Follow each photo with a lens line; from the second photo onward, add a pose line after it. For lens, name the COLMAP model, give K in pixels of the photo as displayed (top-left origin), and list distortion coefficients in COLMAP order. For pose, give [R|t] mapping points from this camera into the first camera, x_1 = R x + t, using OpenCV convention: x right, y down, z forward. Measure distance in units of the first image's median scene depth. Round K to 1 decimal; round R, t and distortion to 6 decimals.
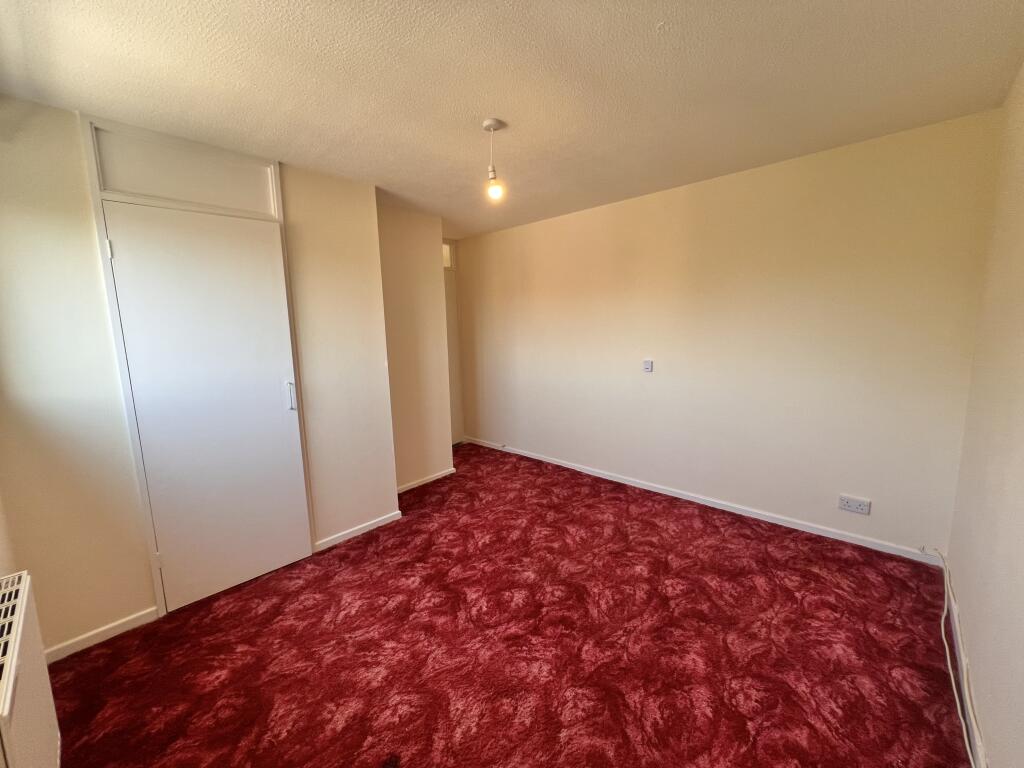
lens RADIAL K [[412.1, 0, 512.3], [0, 412.1, 384.0], [0, 0, 1]] dist [-0.002230, -0.000100]
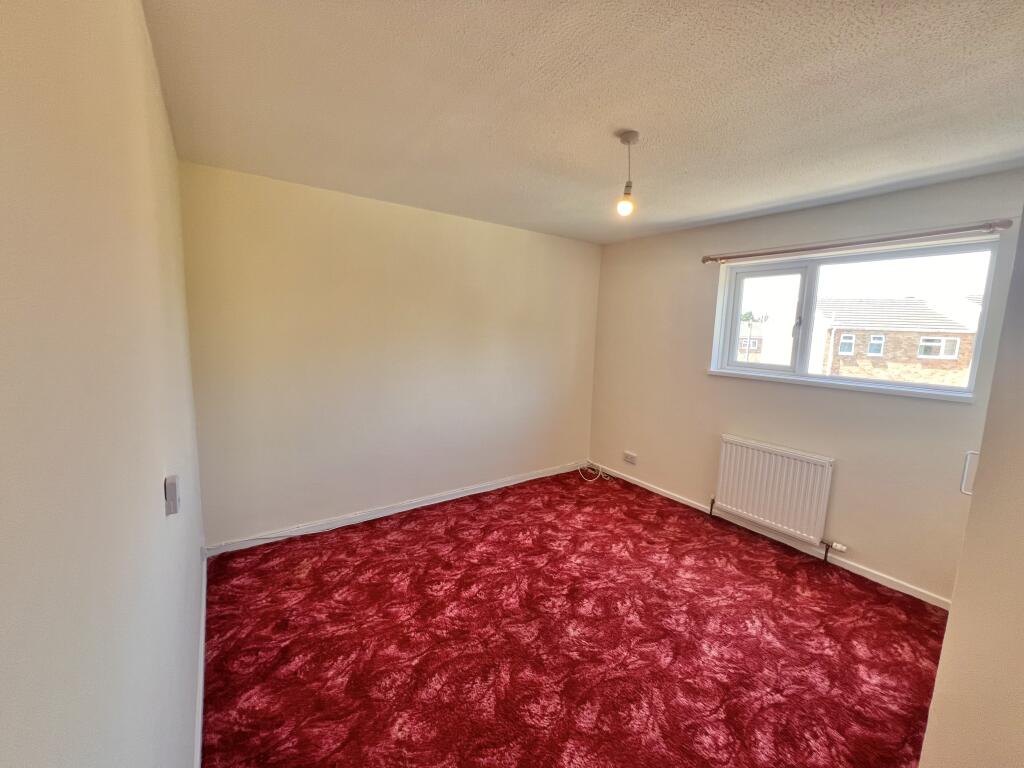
lens RADIAL K [[414.1, 0, 512.7], [0, 414.1, 386.7], [0, 0, 1]] dist [0.001293, 0.000183]
pose [[-0.980786, -0.029276, 0.192877, 0.014261], [0.025459, 0.961014, 0.275326, -0.318508], [-0.193418, 0.274946, -0.941804, 1.894356]]
